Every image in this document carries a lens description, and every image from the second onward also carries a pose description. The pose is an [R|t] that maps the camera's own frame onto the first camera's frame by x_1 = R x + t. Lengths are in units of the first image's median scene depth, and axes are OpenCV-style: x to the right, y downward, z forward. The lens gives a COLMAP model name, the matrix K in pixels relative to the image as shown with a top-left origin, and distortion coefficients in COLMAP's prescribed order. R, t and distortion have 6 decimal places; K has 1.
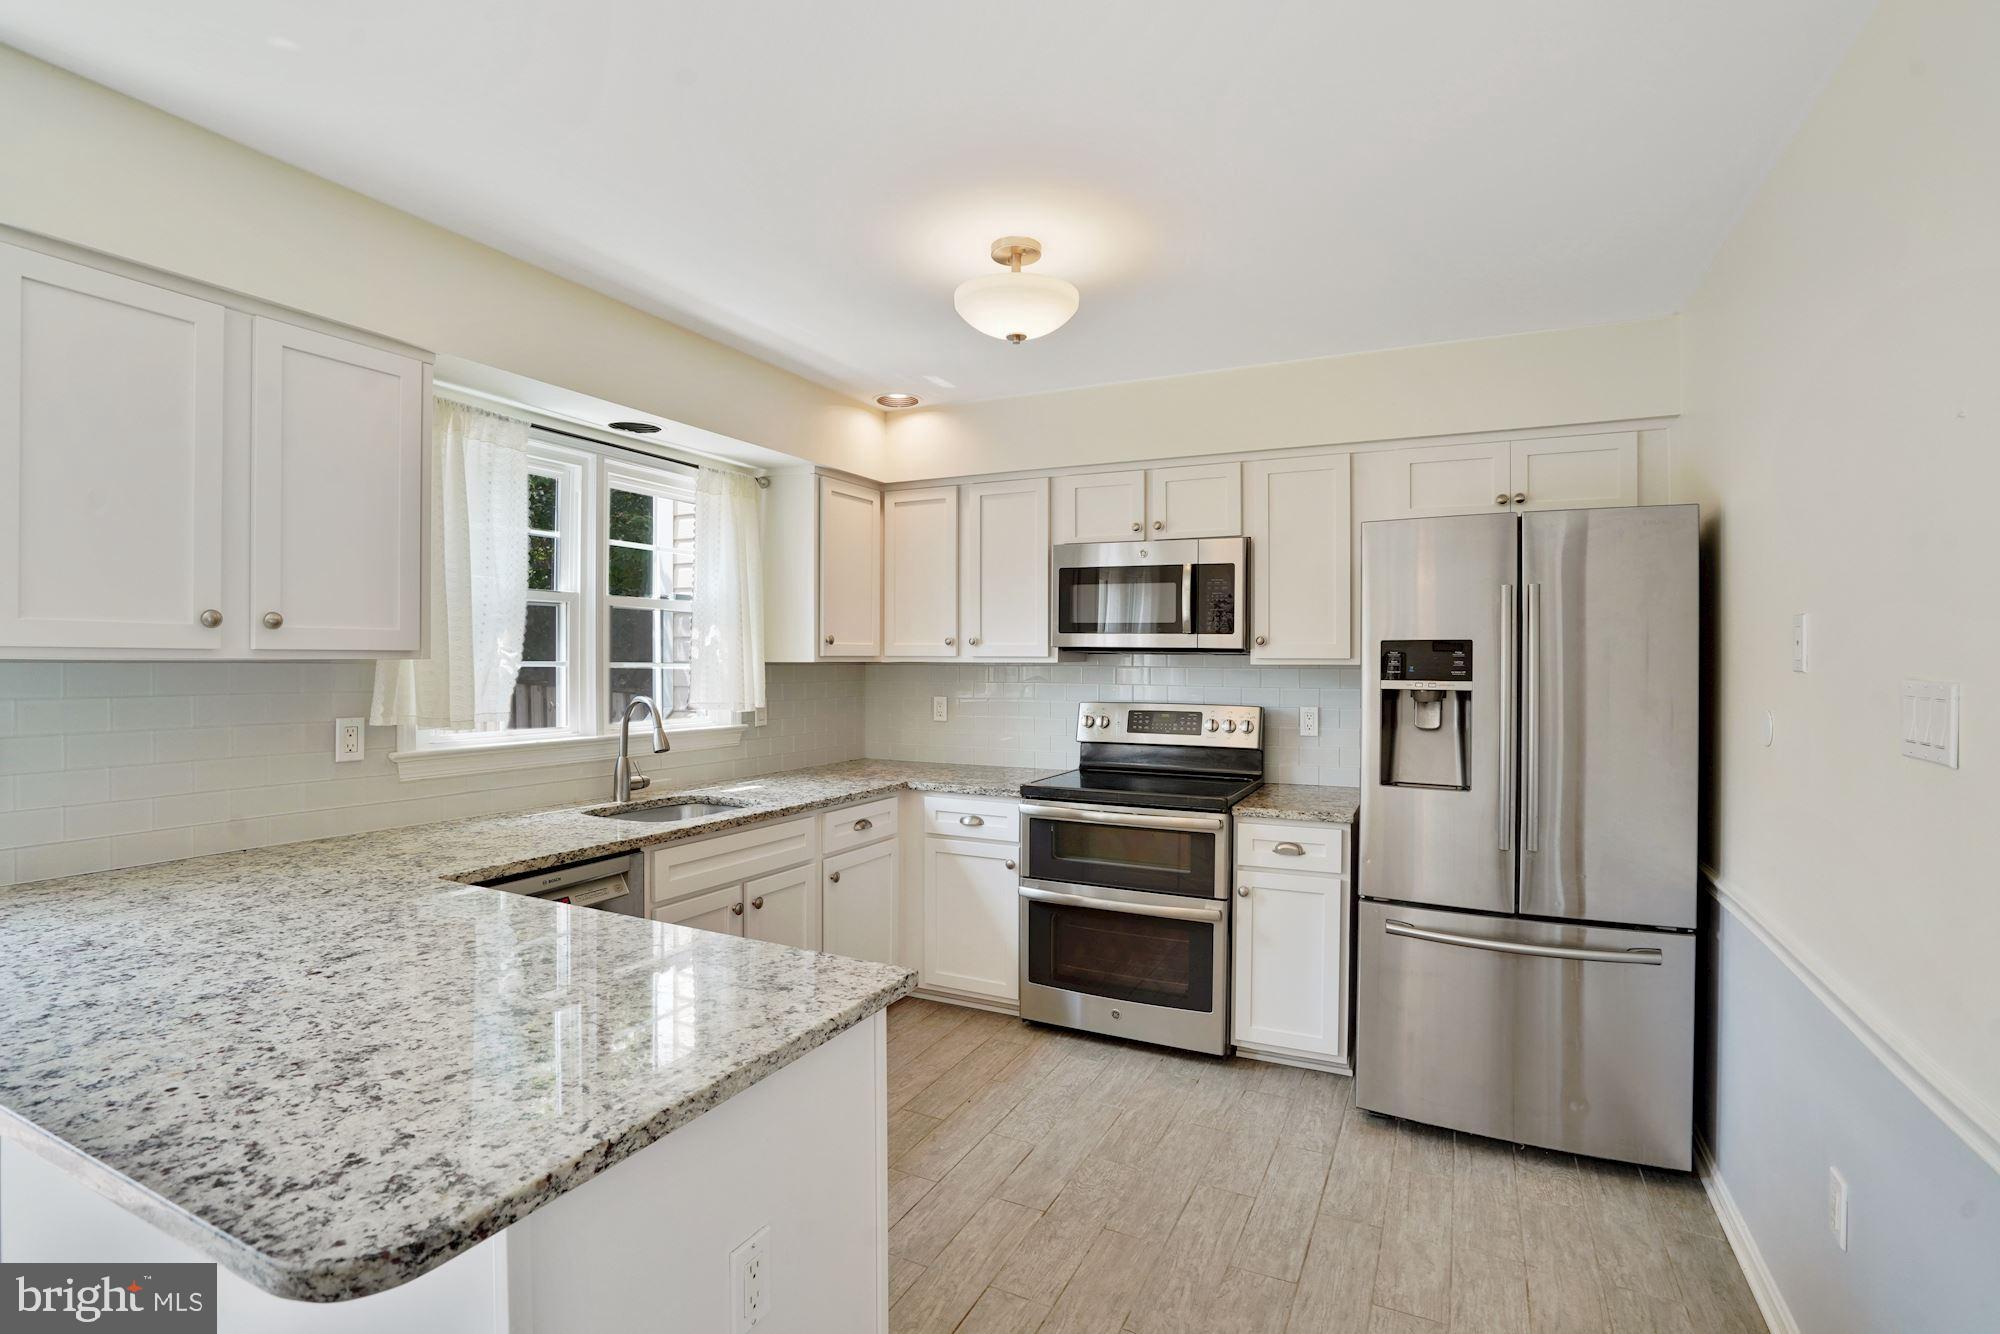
lens RADIAL K [[936.4, 0, 1012.7], [0, 936.4, 657.8], [0, 0, 1]] dist [-0.062970, 0.023791]
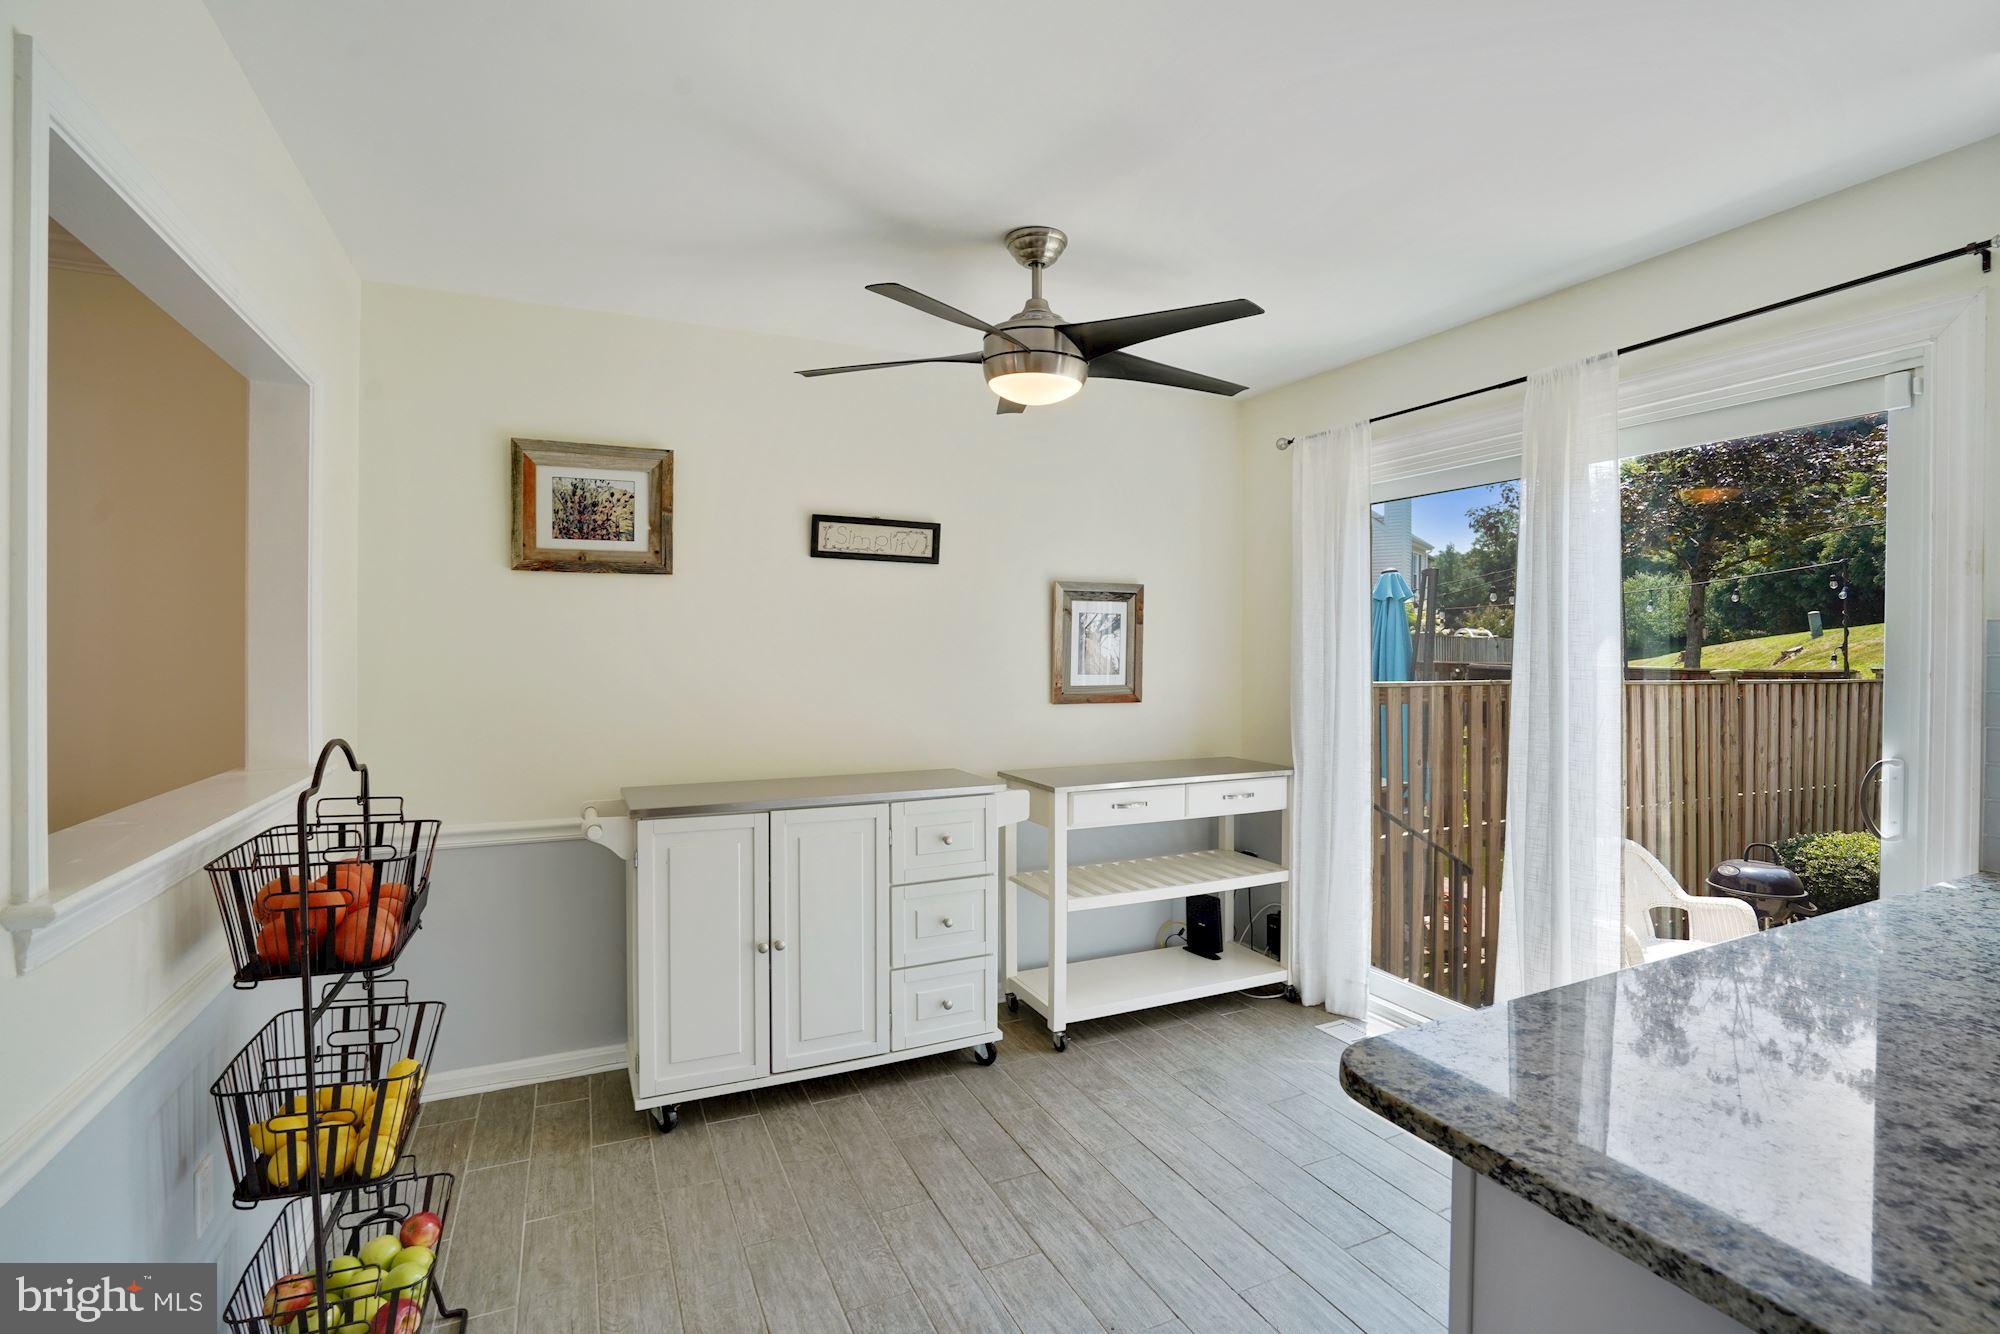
lens RADIAL K [[936.4, 0, 1012.7], [0, 936.4, 657.8], [0, 0, 1]] dist [-0.062970, 0.023791]
pose [[-0.625879, 0.004473, -0.779908, 0.202916], [-0.004259, 0.999949, 0.009152, 0.002100], [0.779909, 0.009049, -0.625828, 0.397845]]
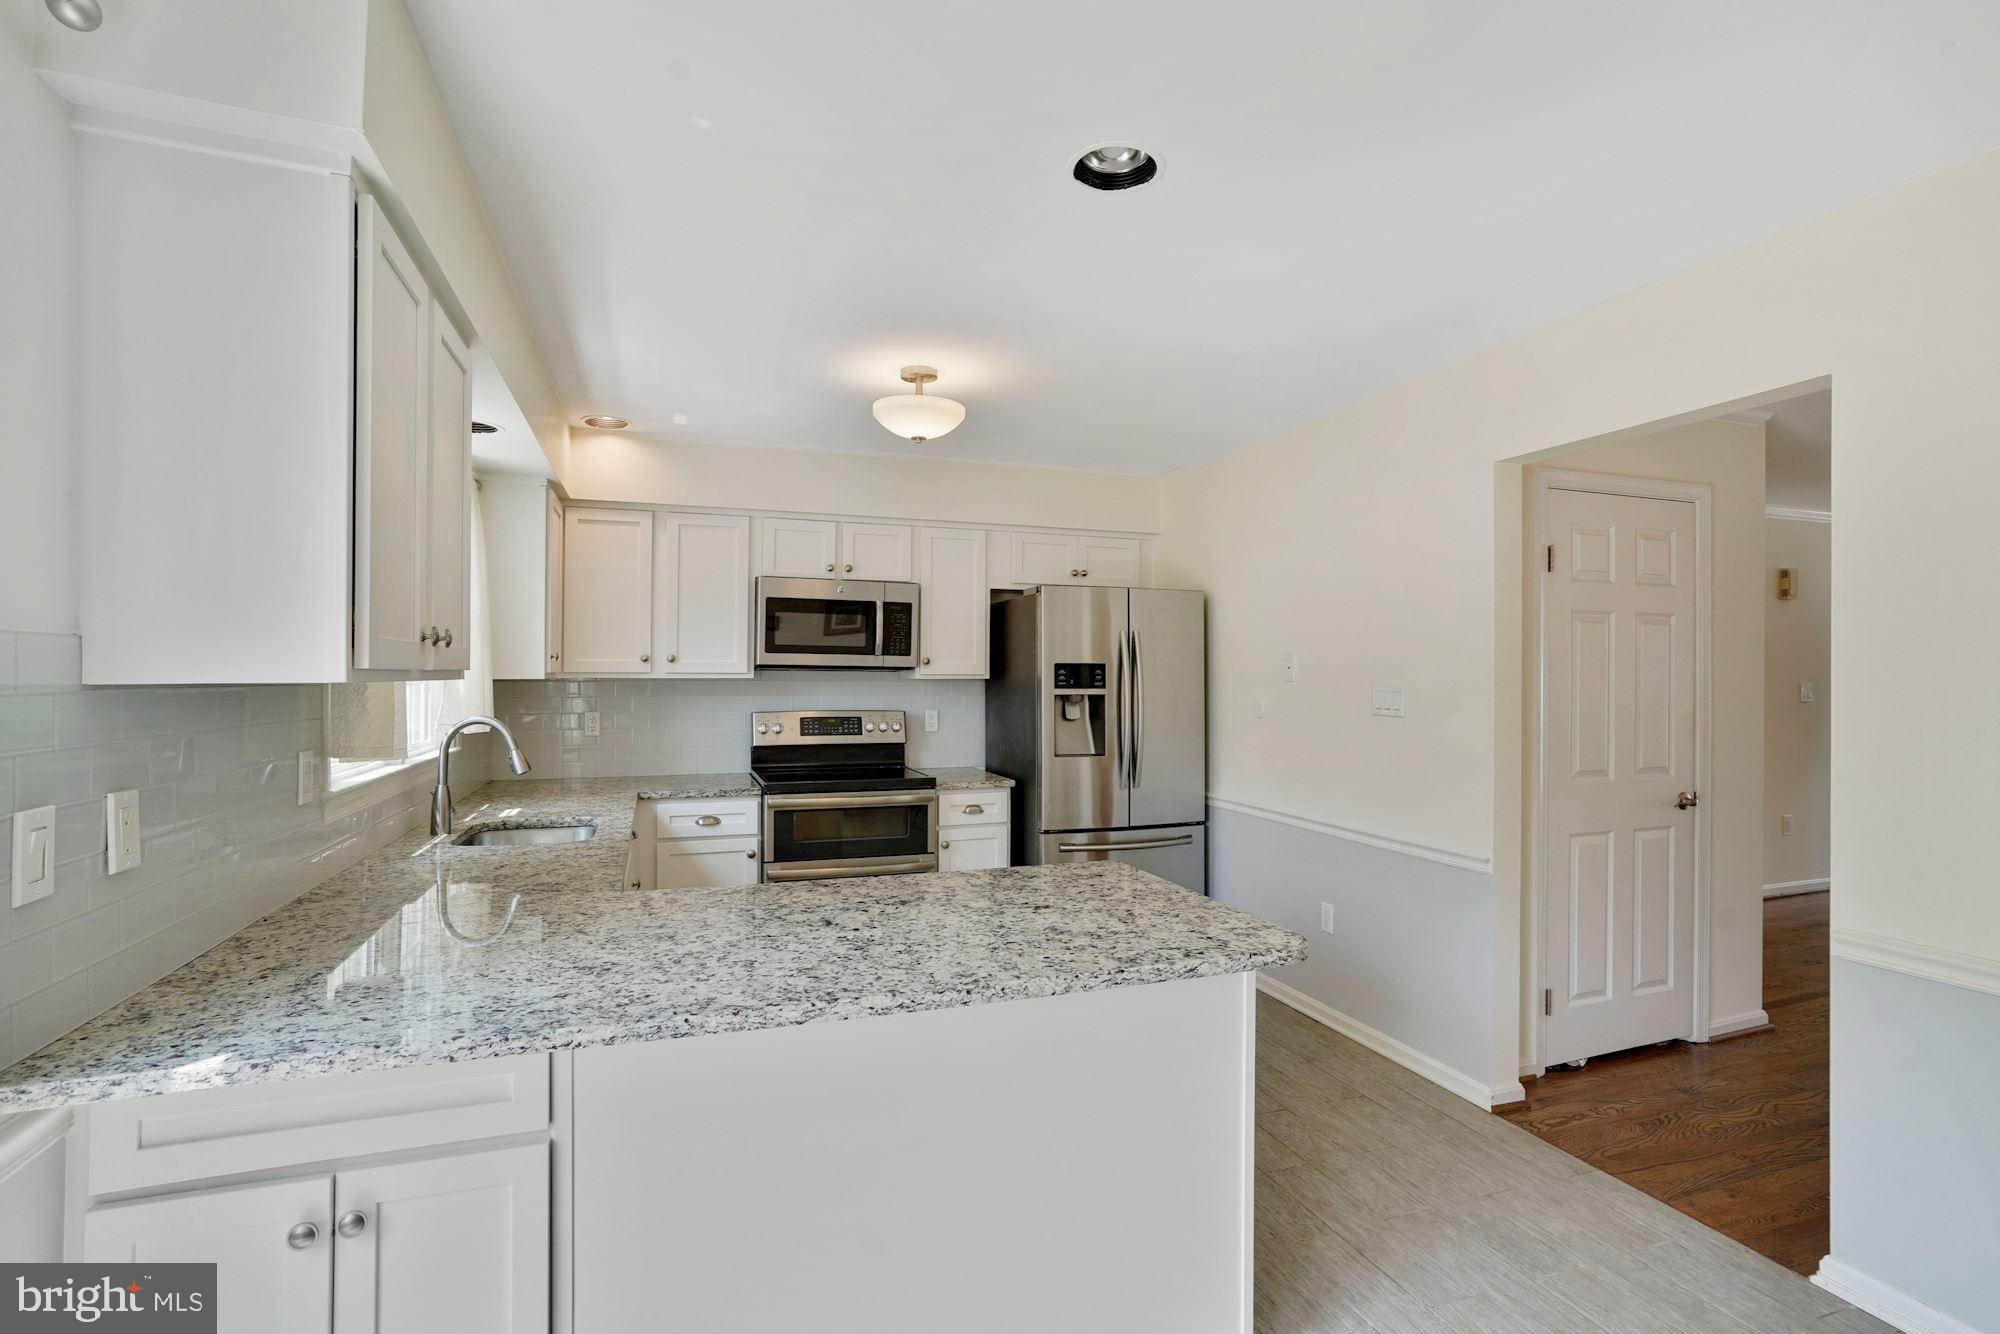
lens RADIAL K [[941.7, 0, 995.4], [0, 941.7, 659.9], [0, 0, 1]] dist [-0.037402, 0.027322]
pose [[0.703474, 0.006889, 0.710687, -0.795987], [-0.000902, 0.999961, -0.008800, -0.010341], [-0.710720, 0.005550, 0.703453, -0.036539]]
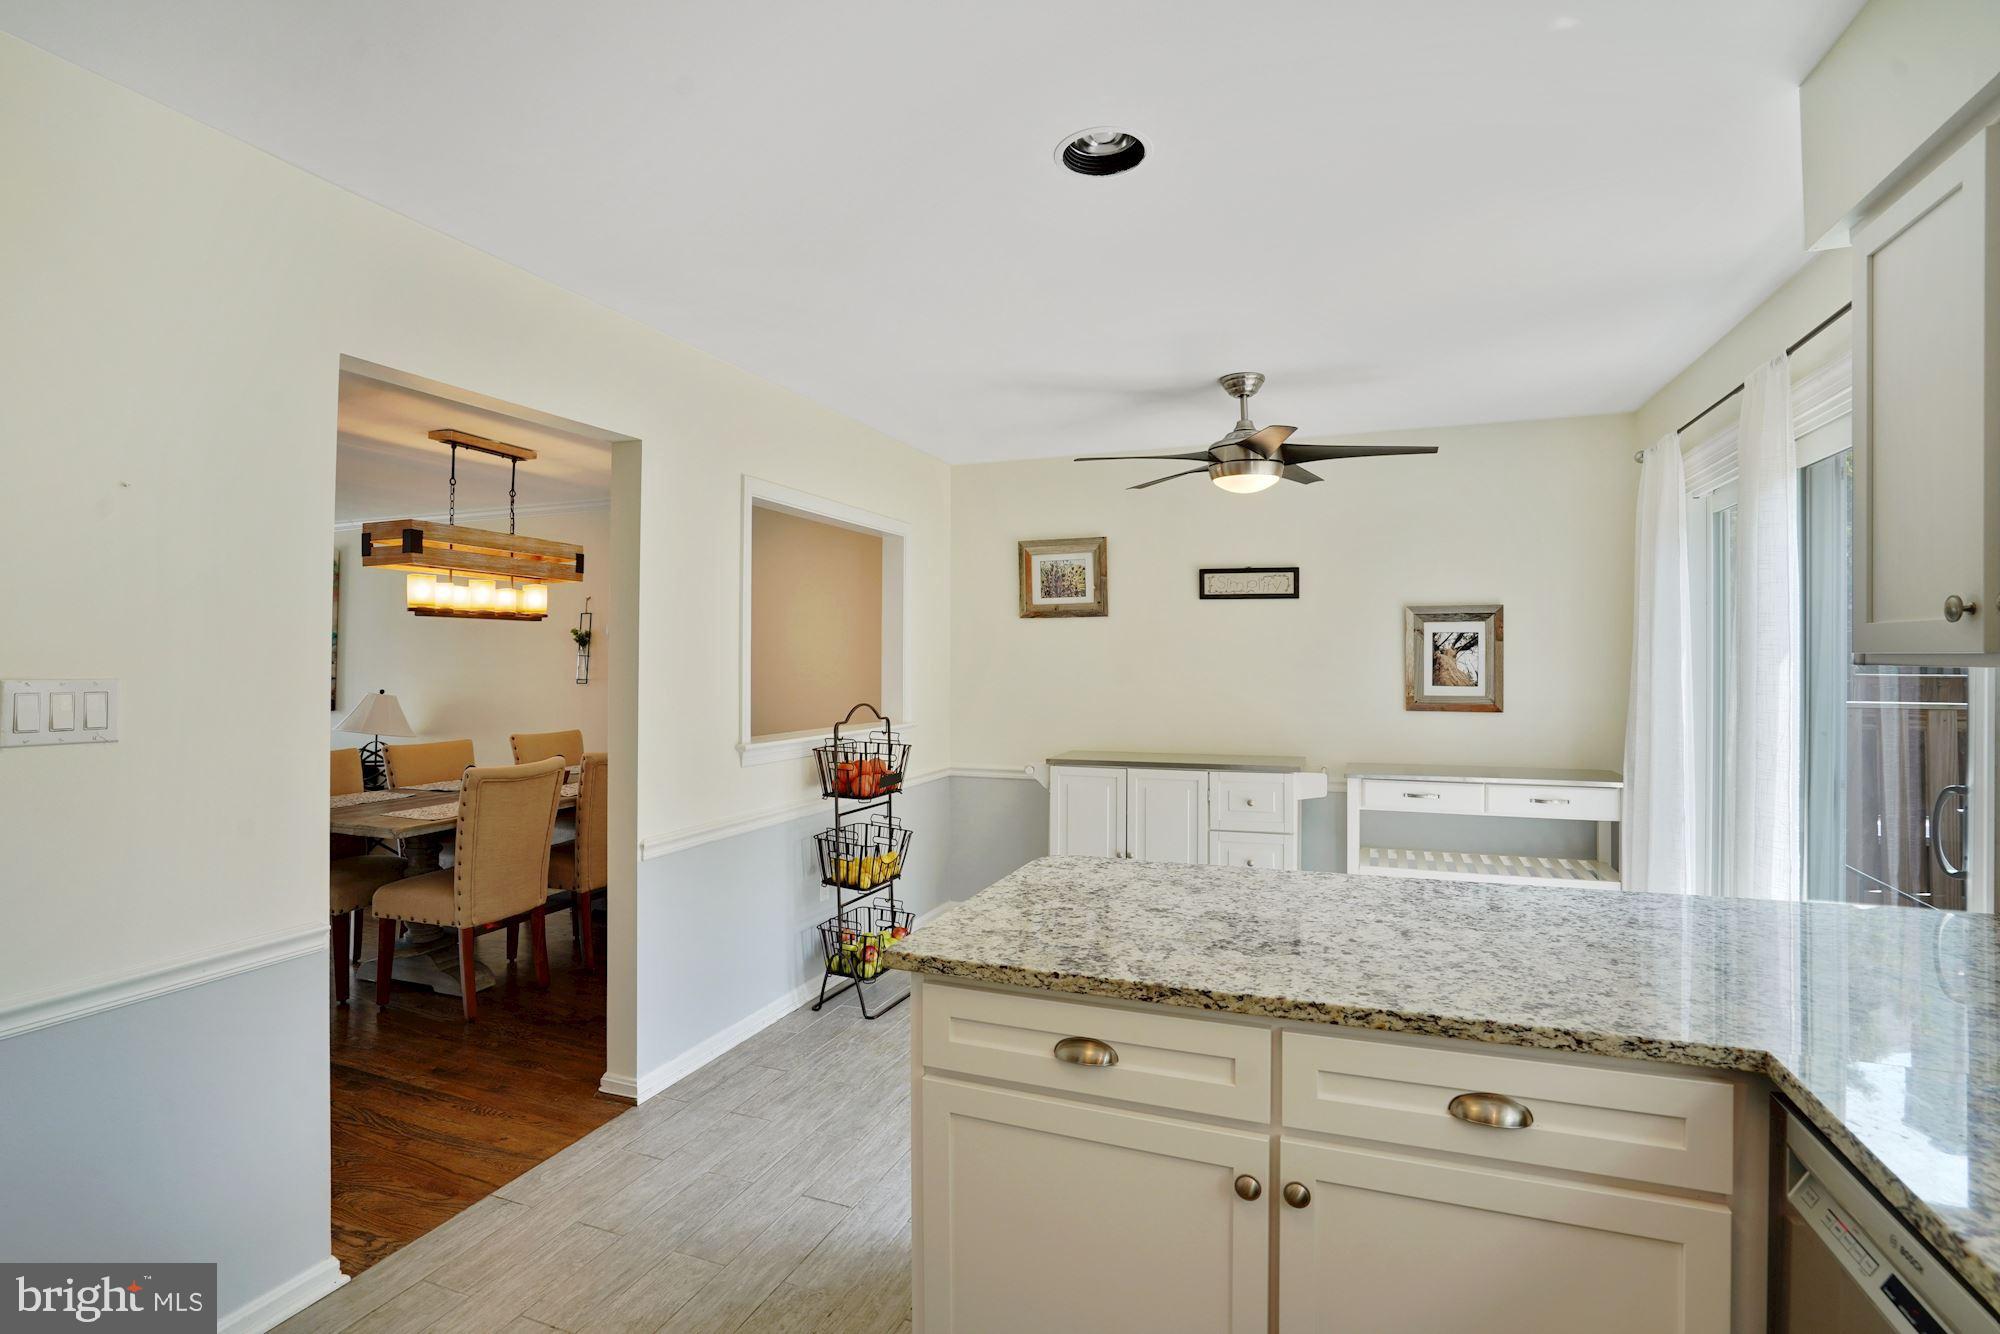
lens RADIAL K [[936.4, 0, 1012.7], [0, 936.4, 657.8], [0, 0, 1]] dist [-0.062970, 0.023791]
pose [[-0.995985, -0.002105, -0.089491, -0.082530], [-0.001765, 0.999991, -0.003878, -0.001611], [0.089499, -0.003705, -0.995980, 1.113296]]
